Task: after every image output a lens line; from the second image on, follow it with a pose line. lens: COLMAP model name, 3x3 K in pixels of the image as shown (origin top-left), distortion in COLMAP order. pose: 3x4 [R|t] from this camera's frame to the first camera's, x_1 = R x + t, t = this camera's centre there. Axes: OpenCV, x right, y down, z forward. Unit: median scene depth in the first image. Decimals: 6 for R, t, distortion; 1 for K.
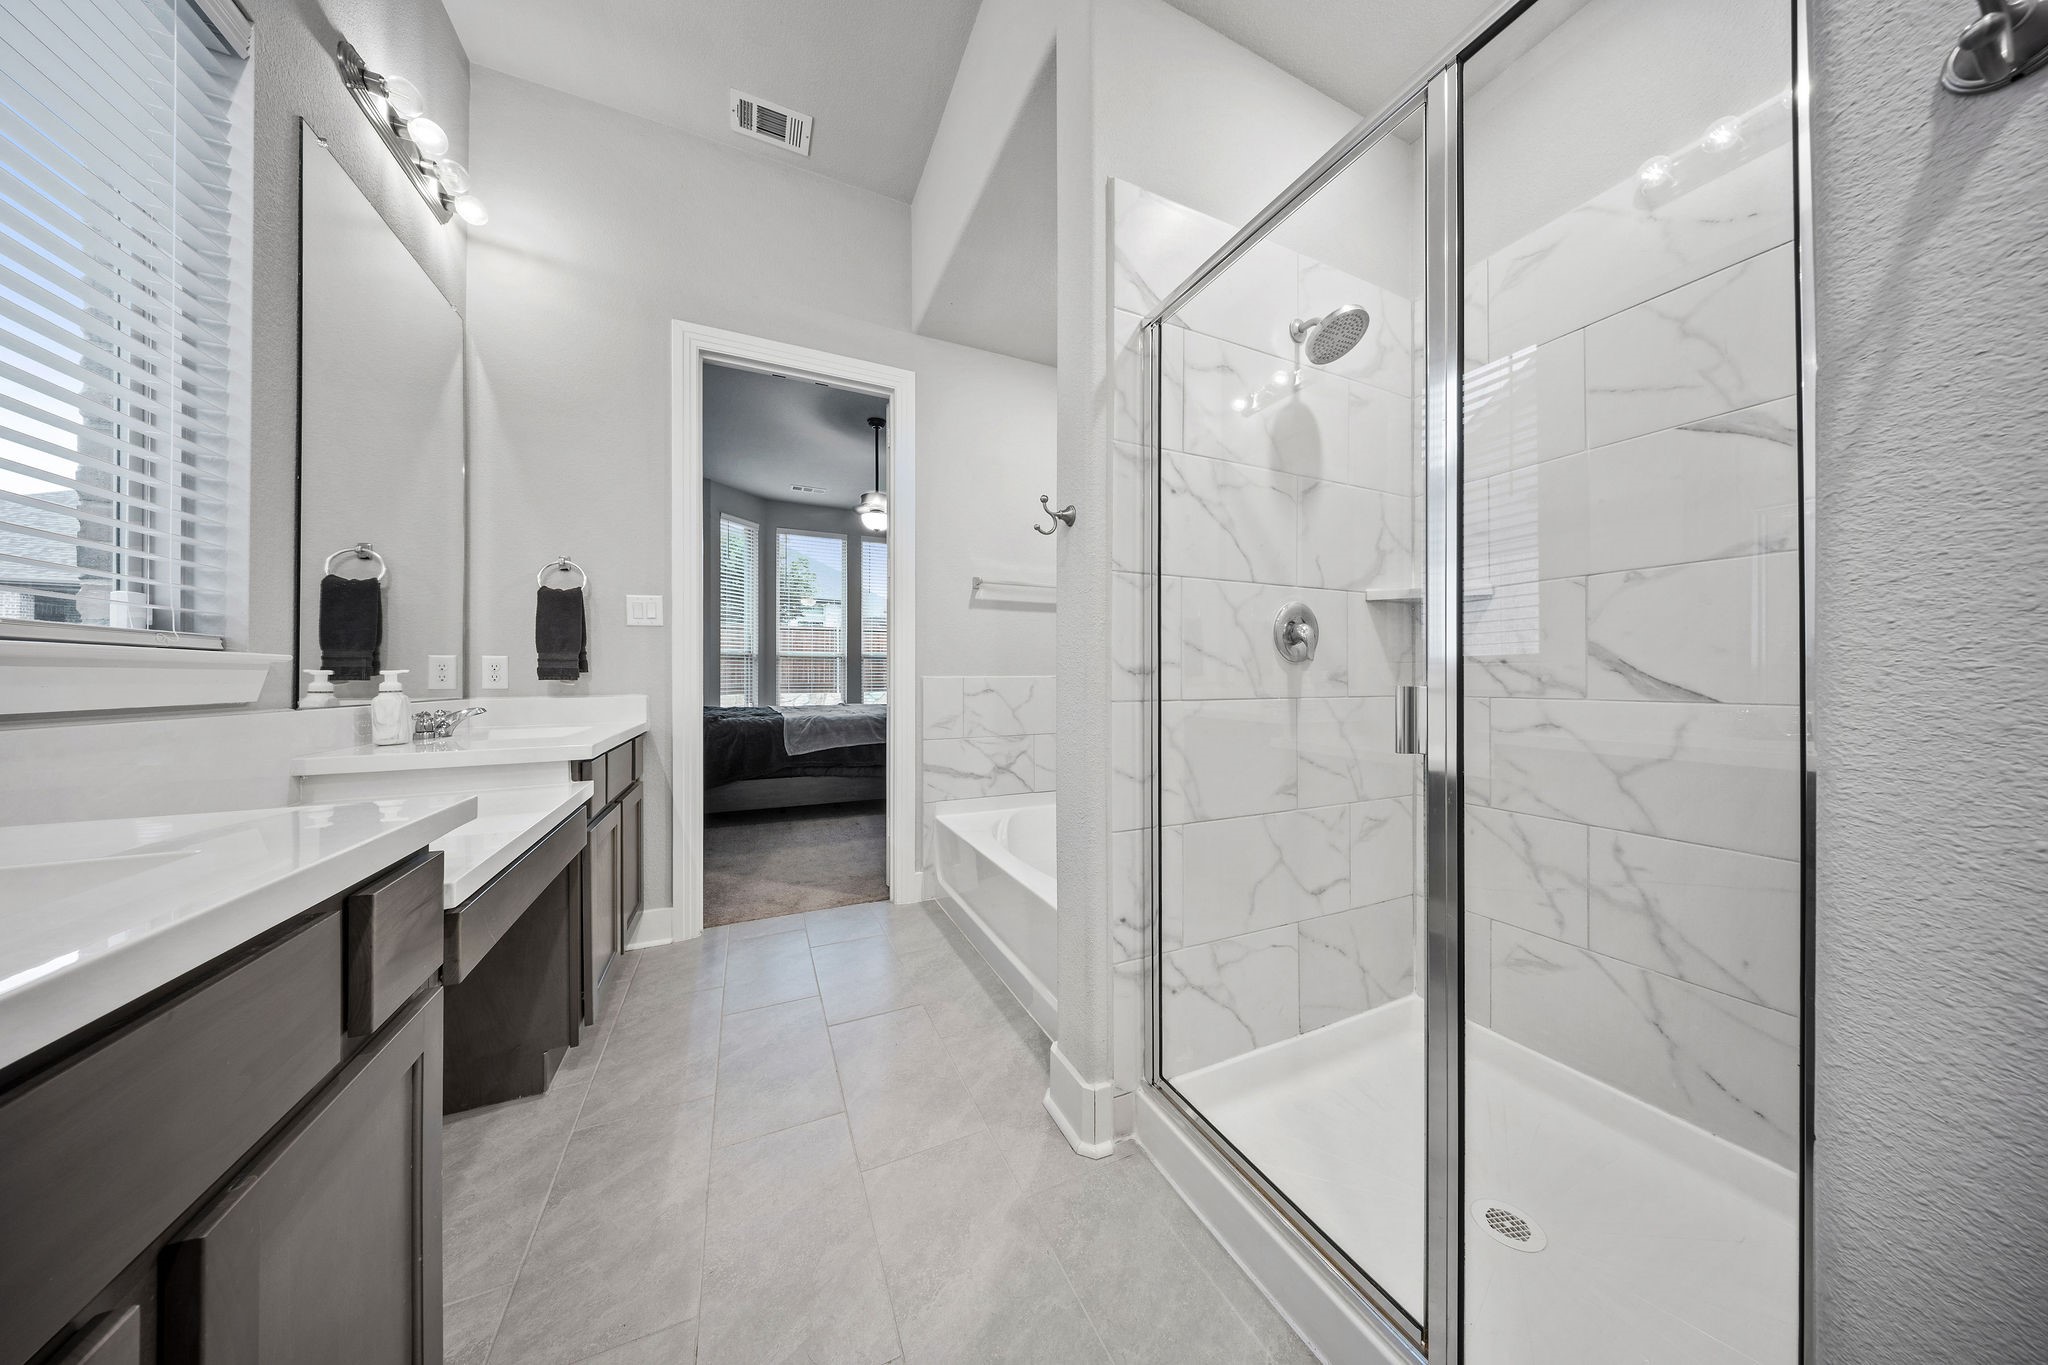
lens RADIAL K [[595.4, 0, 1030.8], [0, 595.4, 682.5], [0, 0, 1]] dist [-0.001561, -0.000191]
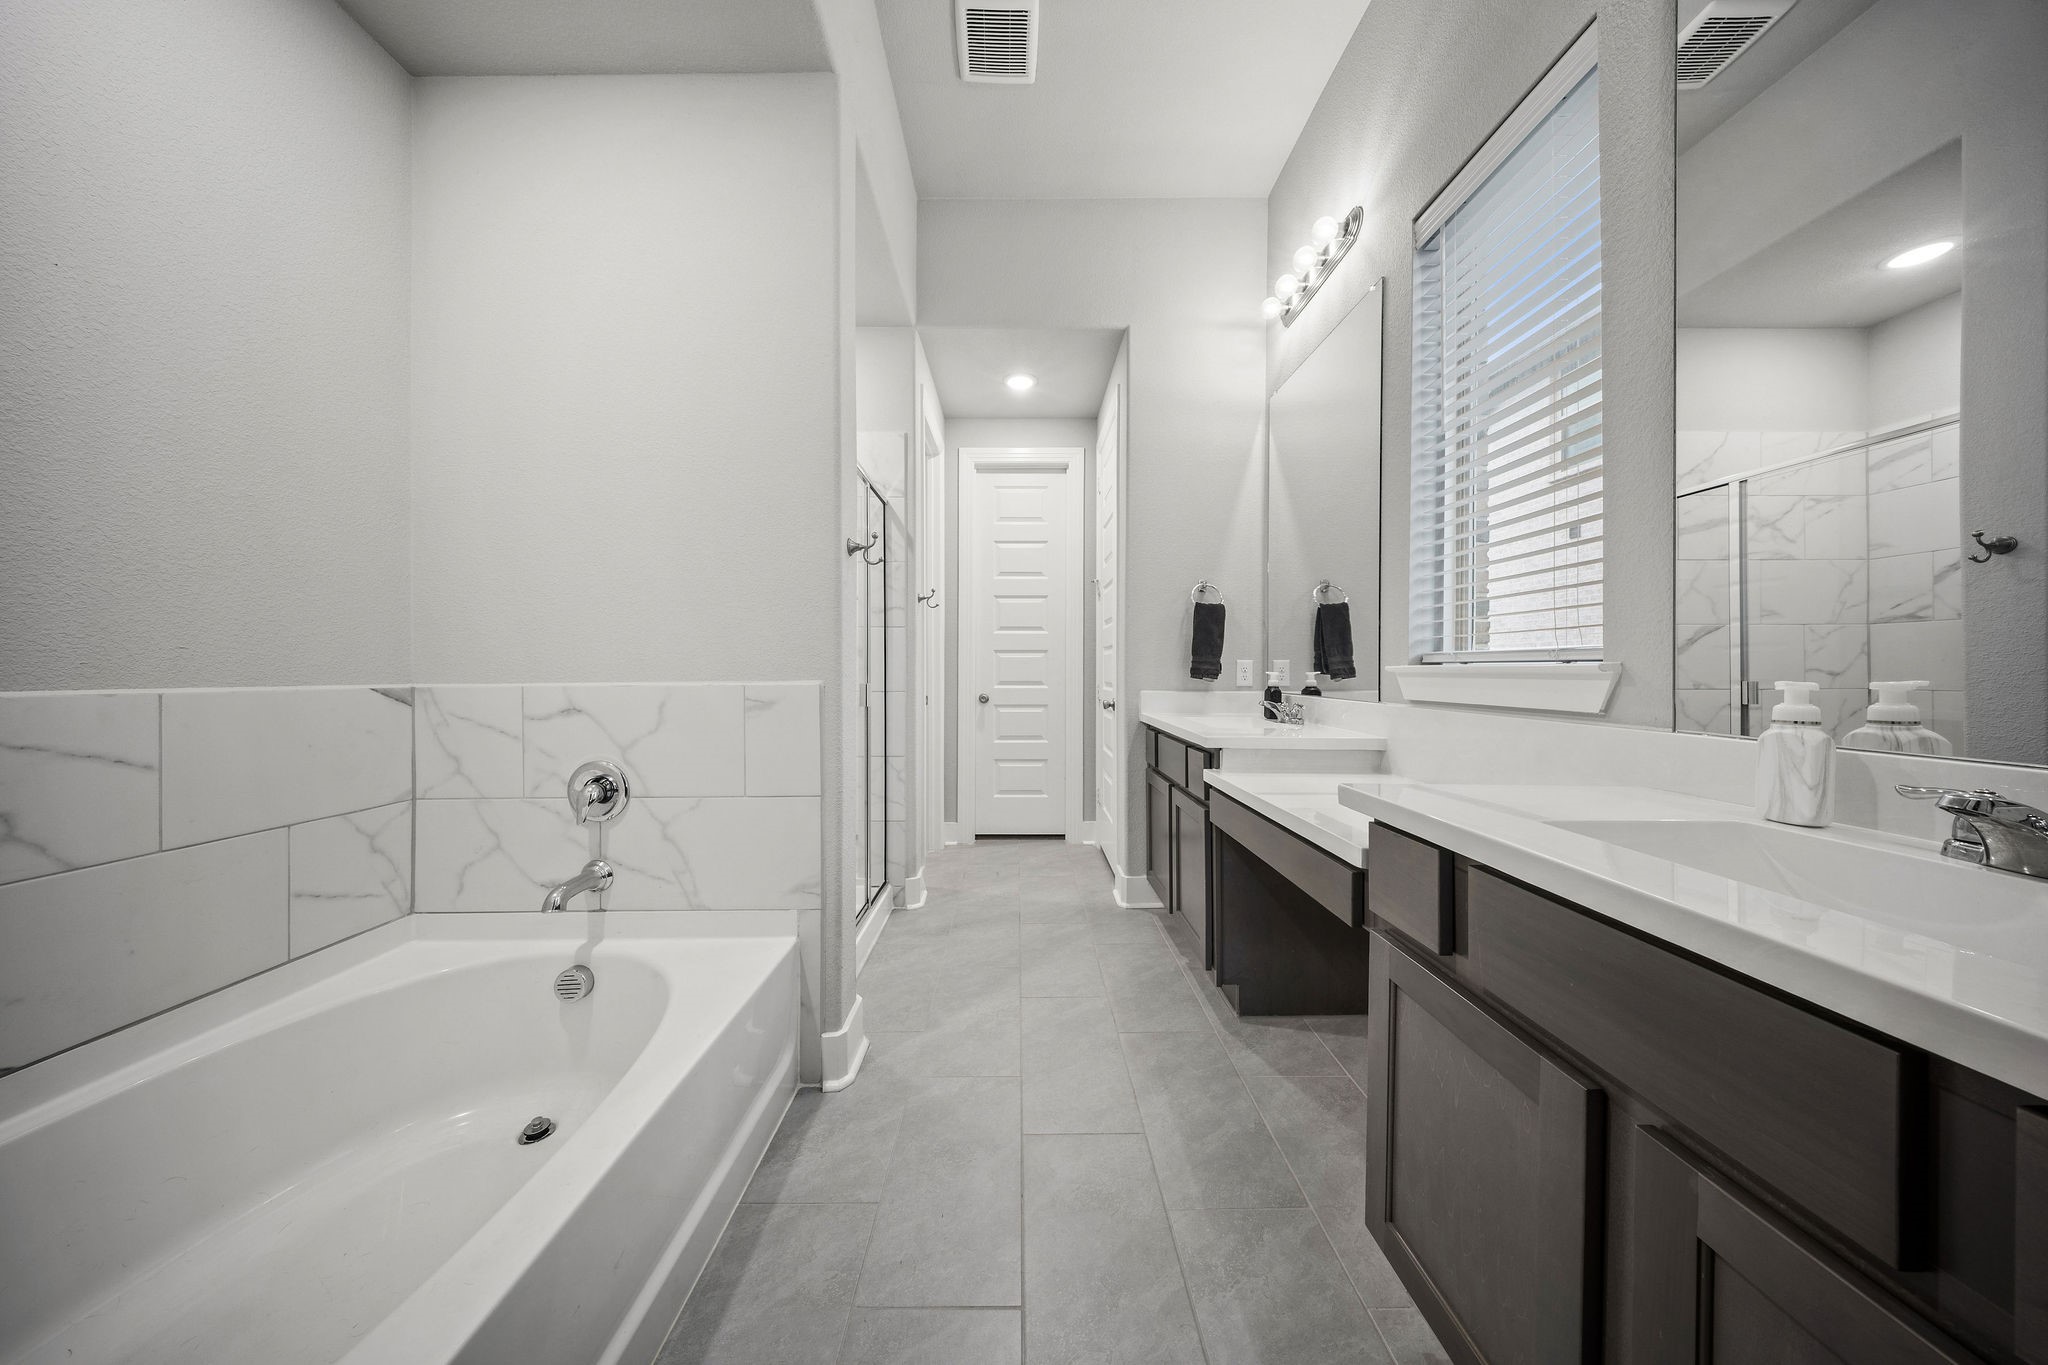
lens RADIAL K [[595.4, 0, 1030.8], [0, 595.4, 682.5], [0, 0, 1]] dist [-0.001561, -0.000191]
pose [[-0.912023, -0.009317, 0.410034, -0.623371], [0.003964, 0.999495, 0.031528, -0.036409], [-0.410120, 0.030380, -0.911525, 1.620777]]
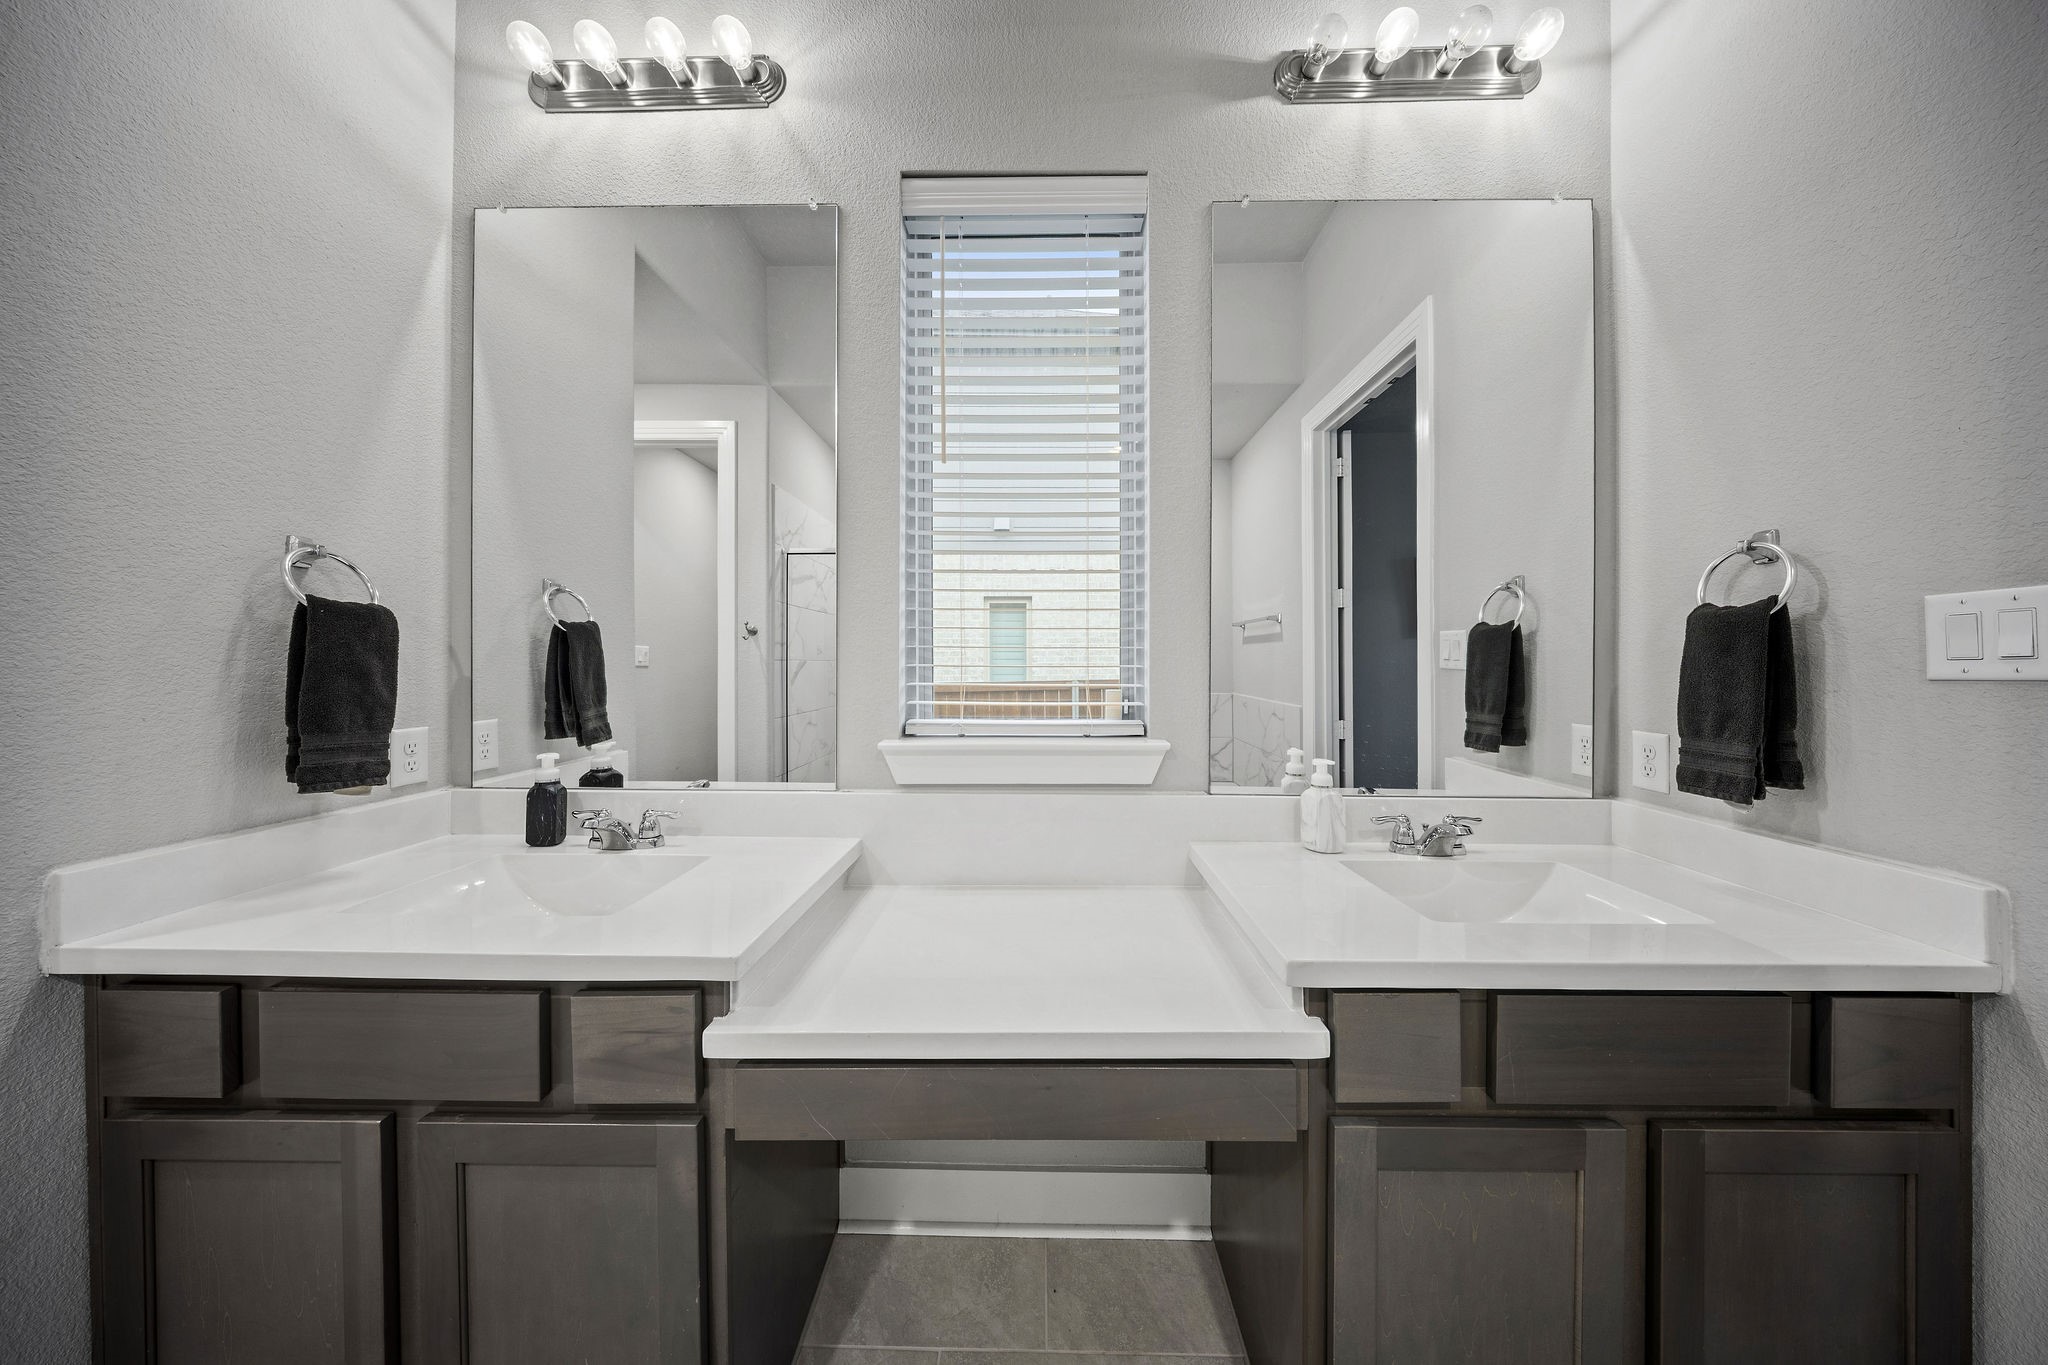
lens RADIAL K [[595.4, 0, 1030.8], [0, 595.4, 682.5], [0, 0, 1]] dist [-0.001561, -0.000191]
pose [[-0.443305, 0.024061, -0.896048, -0.160147], [-0.010418, 0.999434, 0.031991, -0.135258], [0.896310, 0.023516, -0.442803, 0.914016]]
